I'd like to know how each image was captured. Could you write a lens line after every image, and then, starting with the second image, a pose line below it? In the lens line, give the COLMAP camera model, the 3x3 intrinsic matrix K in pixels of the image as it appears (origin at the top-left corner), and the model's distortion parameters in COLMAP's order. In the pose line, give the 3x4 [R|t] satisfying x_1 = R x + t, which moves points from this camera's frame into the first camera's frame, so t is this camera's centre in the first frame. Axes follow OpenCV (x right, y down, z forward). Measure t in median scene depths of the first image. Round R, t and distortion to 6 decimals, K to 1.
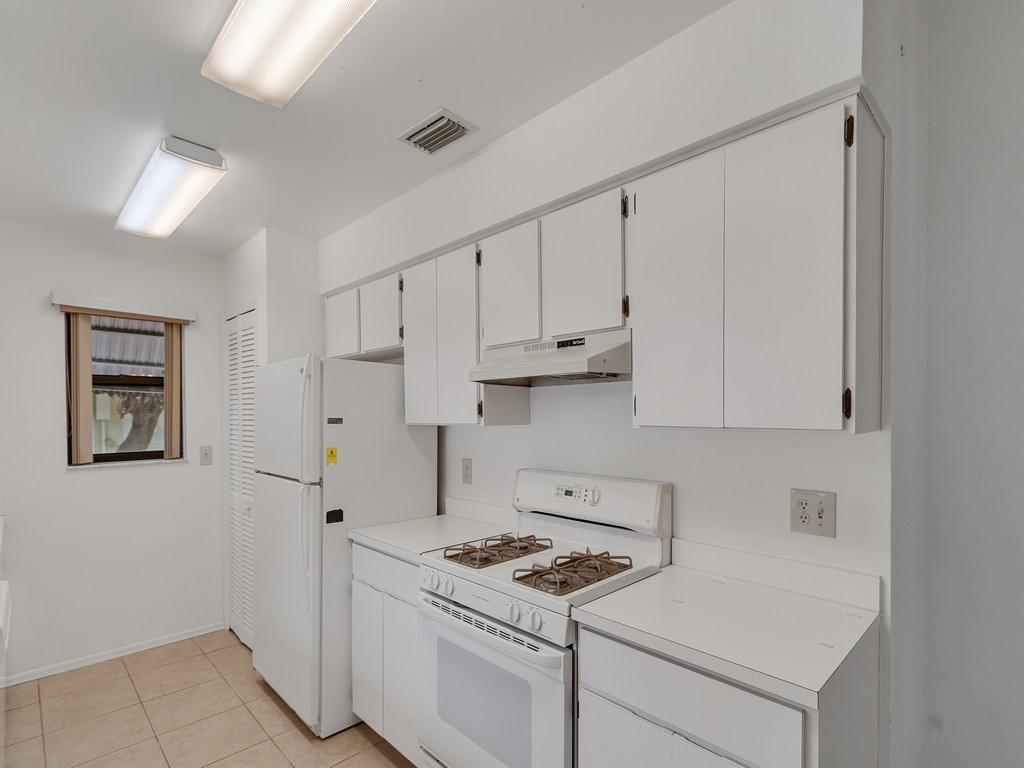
lens RADIAL K [[508.0, 0, 497.6], [0, 508.0, 421.4], [0, 0, 1]] dist [0.011956, -0.000554]
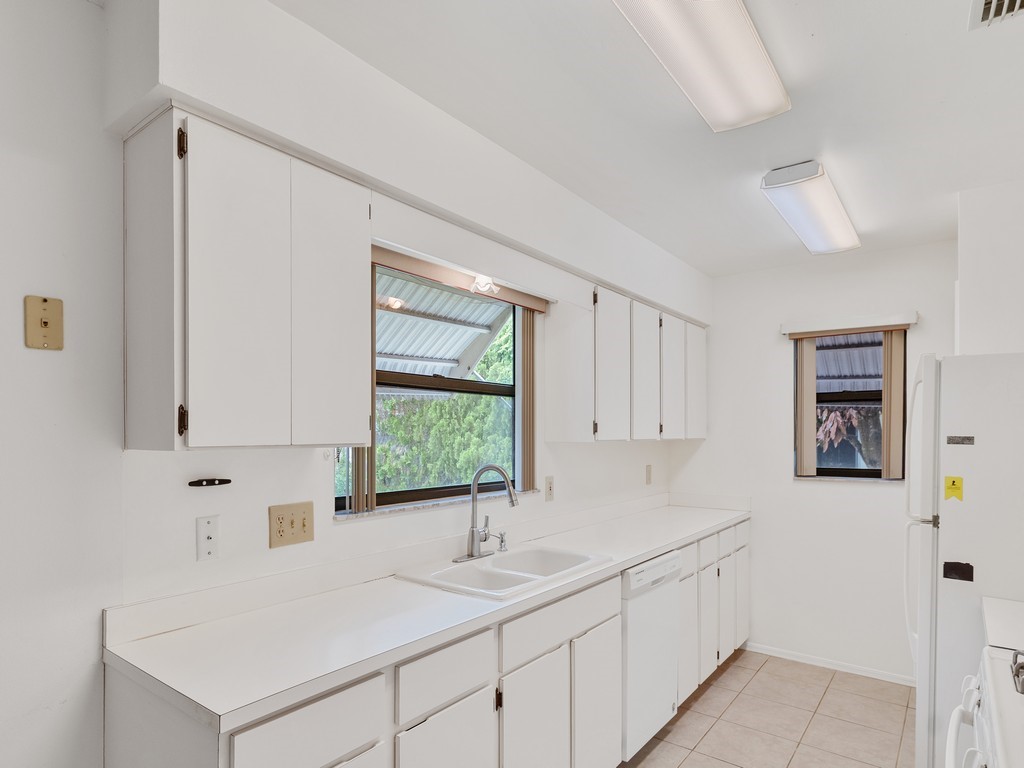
lens RADIAL K [[586.1, 0, 501.4], [0, 586.1, 429.3], [0, 0, 1]] dist [0.002554, -0.000183]
pose [[0.152267, 0.001181, -0.988339, 0.348283], [-0.013349, 0.999911, -0.000862, -0.005925], [0.988249, 0.013324, 0.152269, 0.187955]]
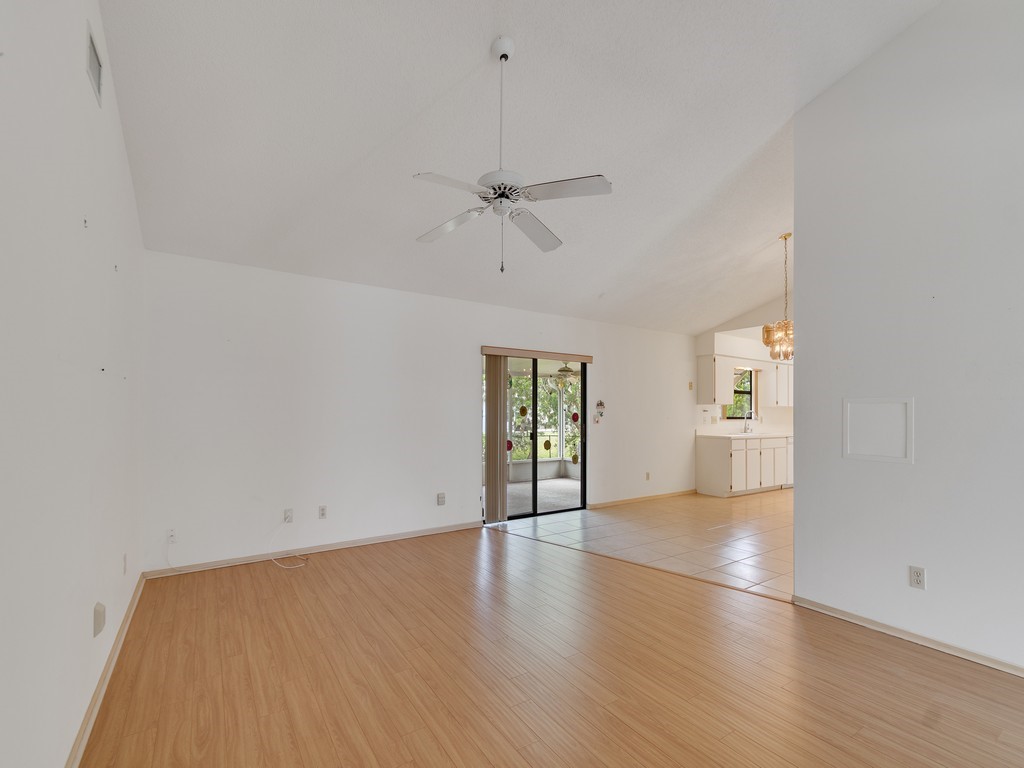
lens RADIAL K [[451.2, 0, 497.1], [0, 451.2, 408.2], [0, 0, 1]] dist [0.014123, -0.000092]
pose [[-0.182716, -0.007314, -0.983138, 2.592566], [-0.017003, 0.999846, -0.004278, 0.068102], [0.983019, 0.015935, -0.182812, -0.745525]]
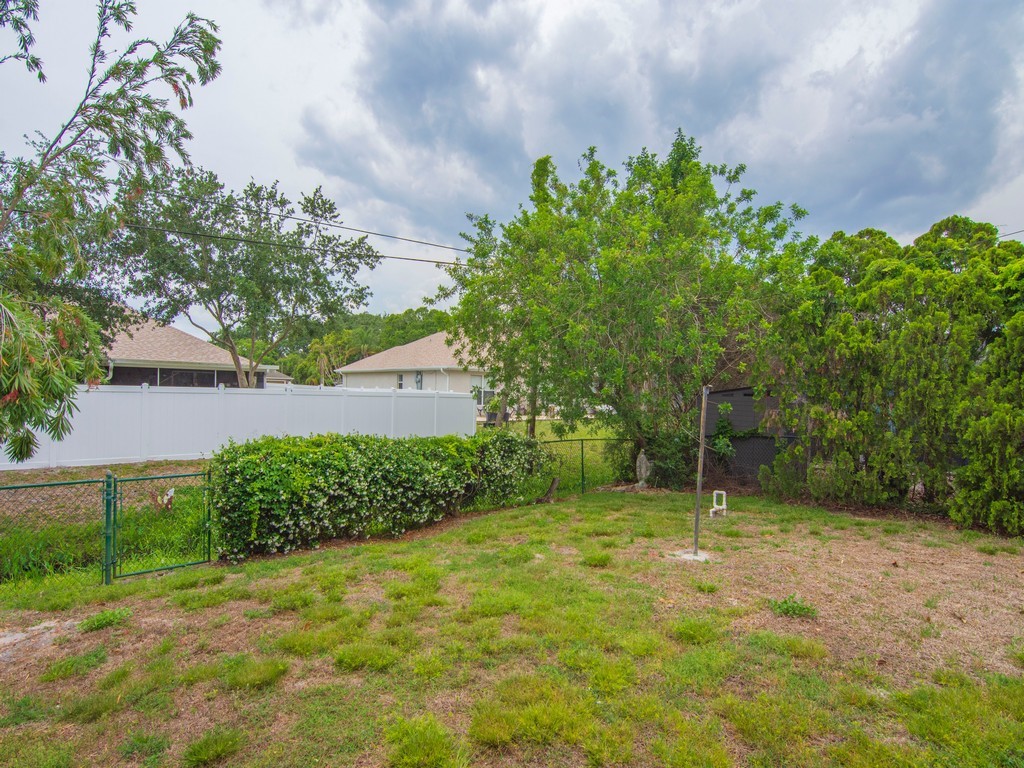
lens RADIAL K [[497.7, 0, 514.1], [0, 497.7, 387.6], [0, 0, 1]] dist [-0.002042, -0.013140]
pose [[-0.029487, -0.001417, -0.999564, -0.726826], [-0.036801, 0.999323, -0.000331, 0.055550], [0.998888, 0.036775, -0.029519, -1.756538]]
